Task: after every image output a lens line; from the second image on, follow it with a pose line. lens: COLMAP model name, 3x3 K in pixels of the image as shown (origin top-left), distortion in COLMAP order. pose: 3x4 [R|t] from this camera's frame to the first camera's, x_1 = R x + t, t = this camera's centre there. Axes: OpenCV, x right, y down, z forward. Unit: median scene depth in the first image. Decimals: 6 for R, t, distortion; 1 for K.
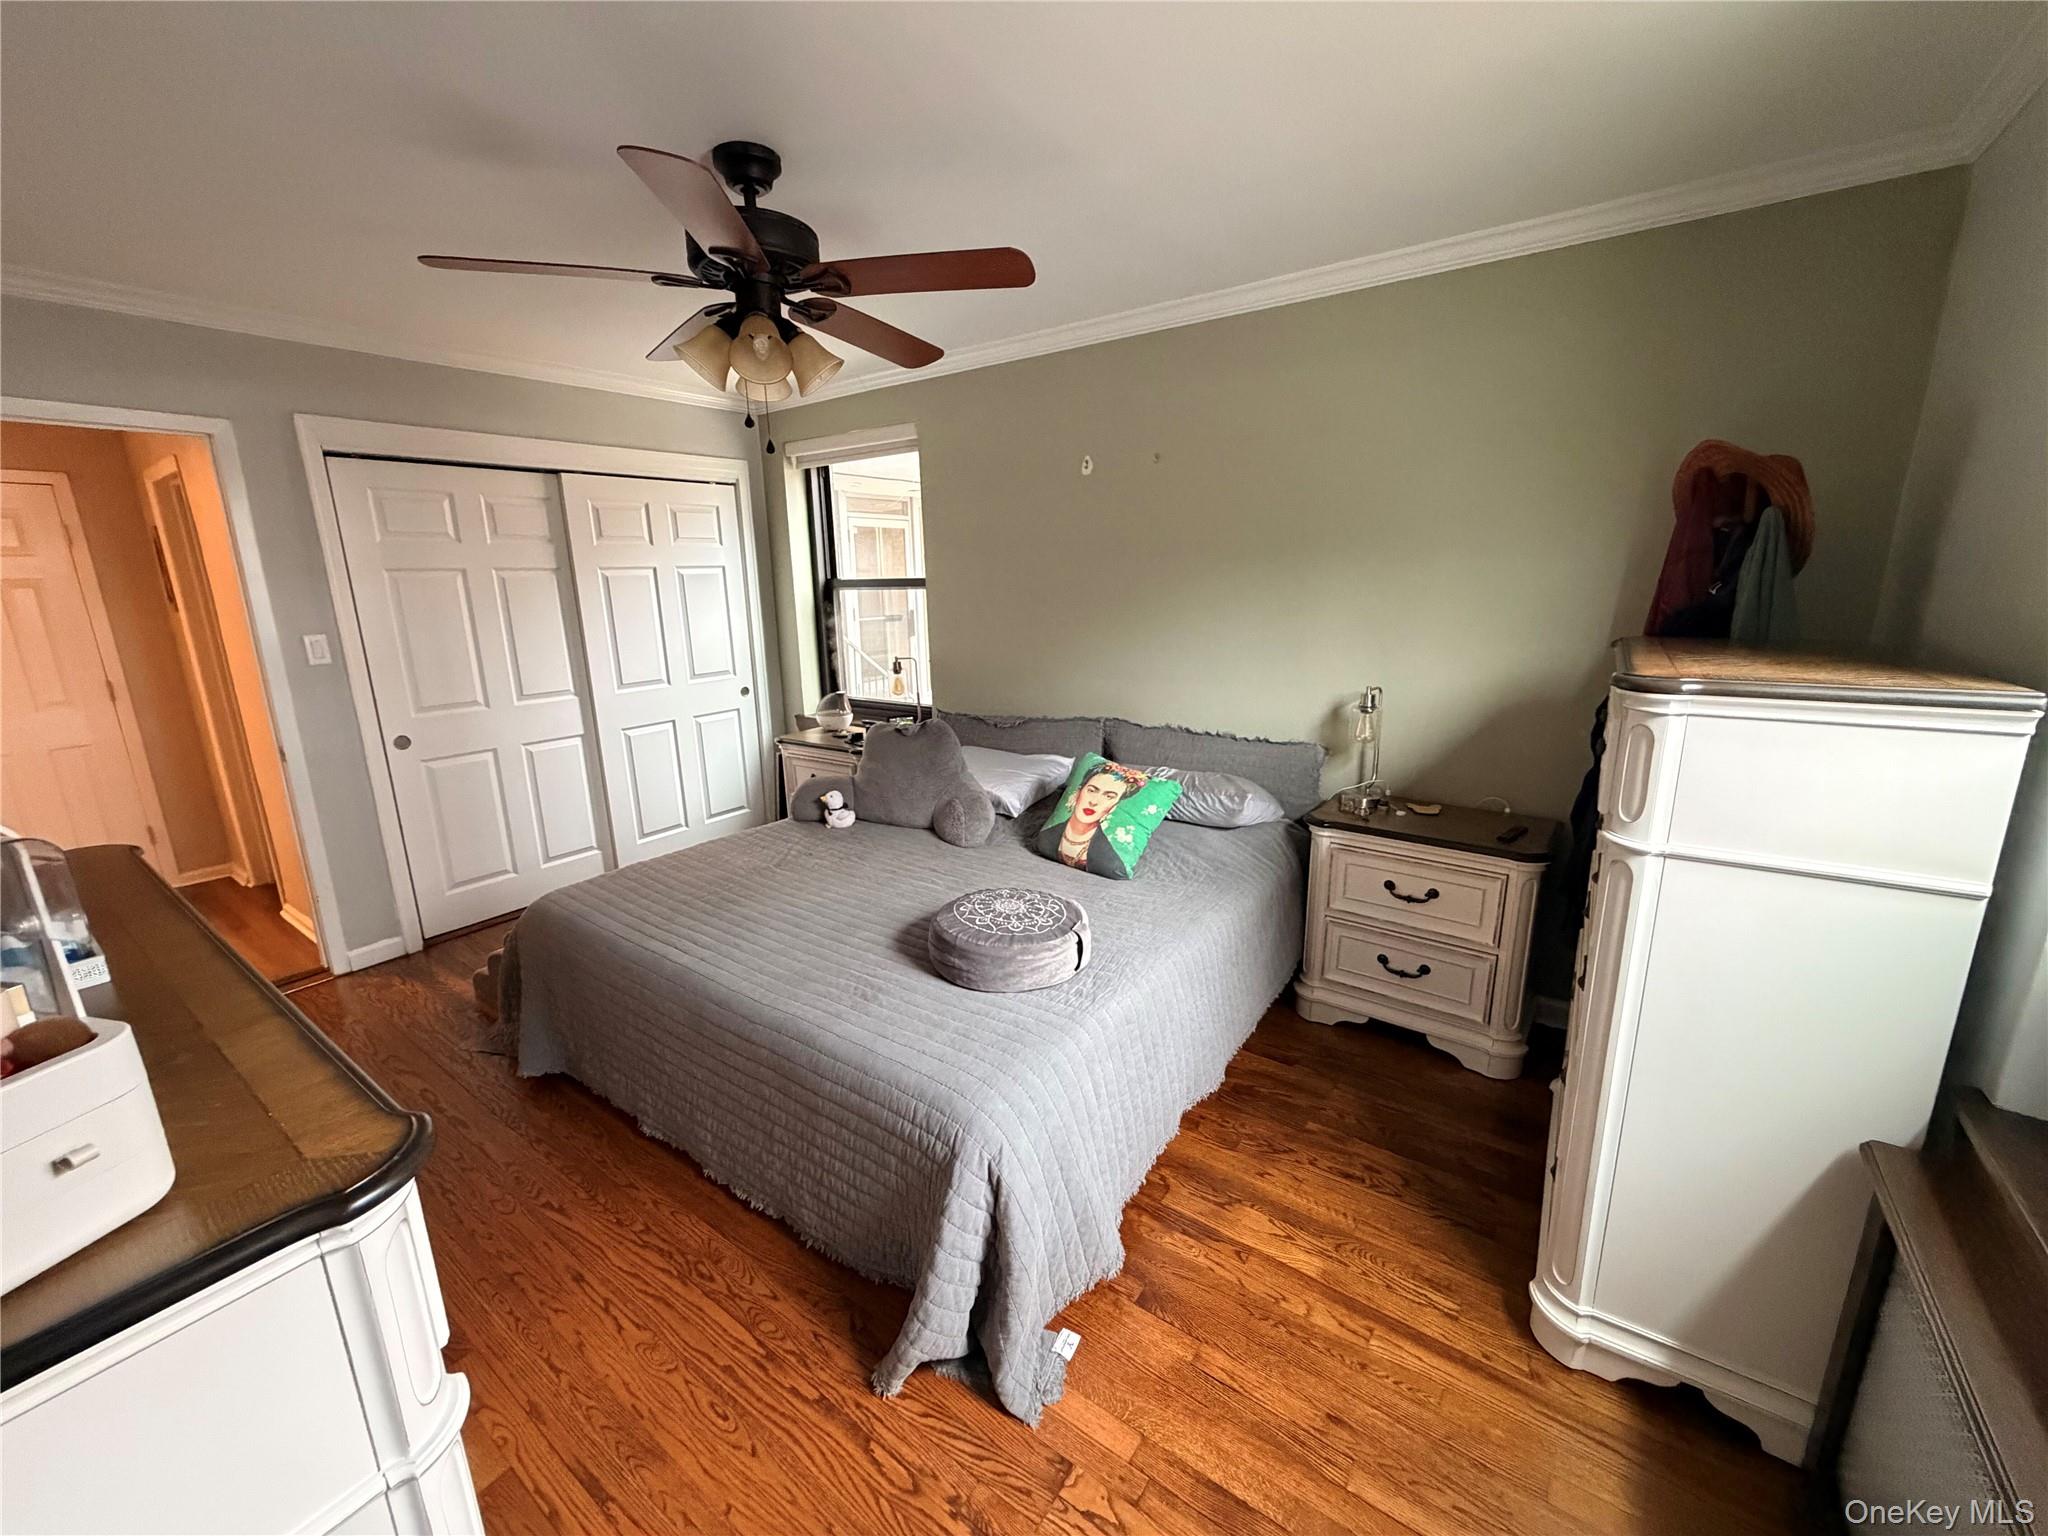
lens RADIAL K [[817.4, 0, 1019.2], [0, 817.4, 762.0], [0, 0, 1]] dist [-0.001902, -0.000747]
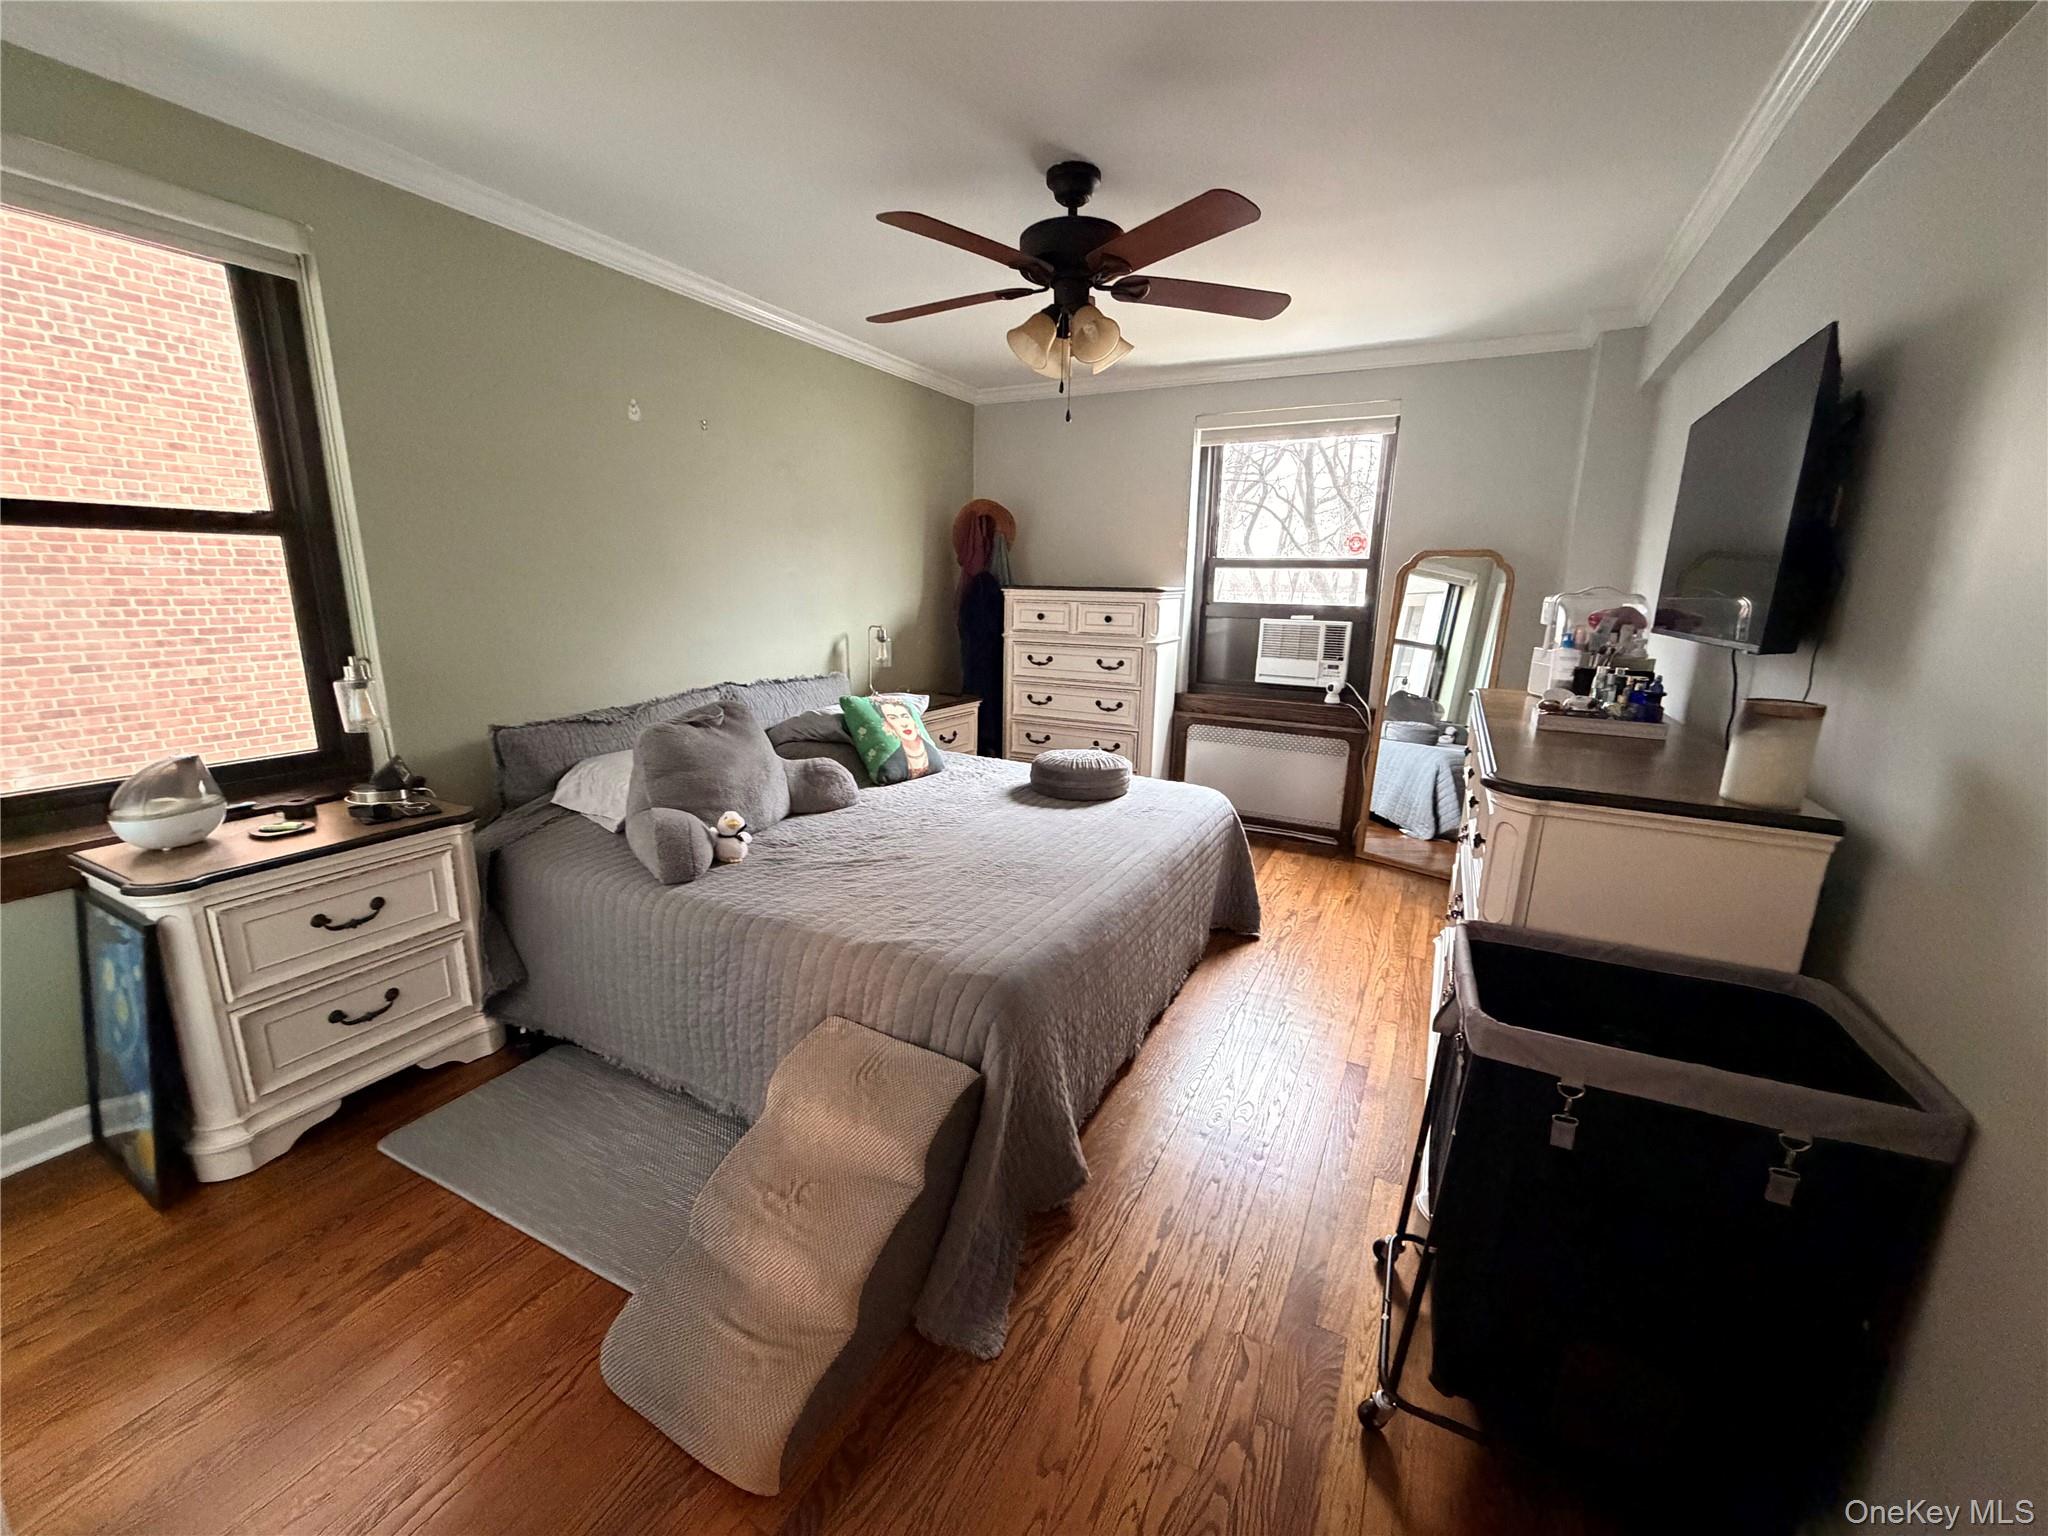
lens RADIAL K [[817.4, 0, 1012.6], [0, 817.4, 775.3], [0, 0, 1]] dist [-0.001902, -0.000747]
pose [[-0.149001, -0.212171, 0.965806, -0.714116], [0.214989, 0.946395, 0.241075, -0.087960], [-0.965183, 0.243558, -0.095400, 0.614064]]
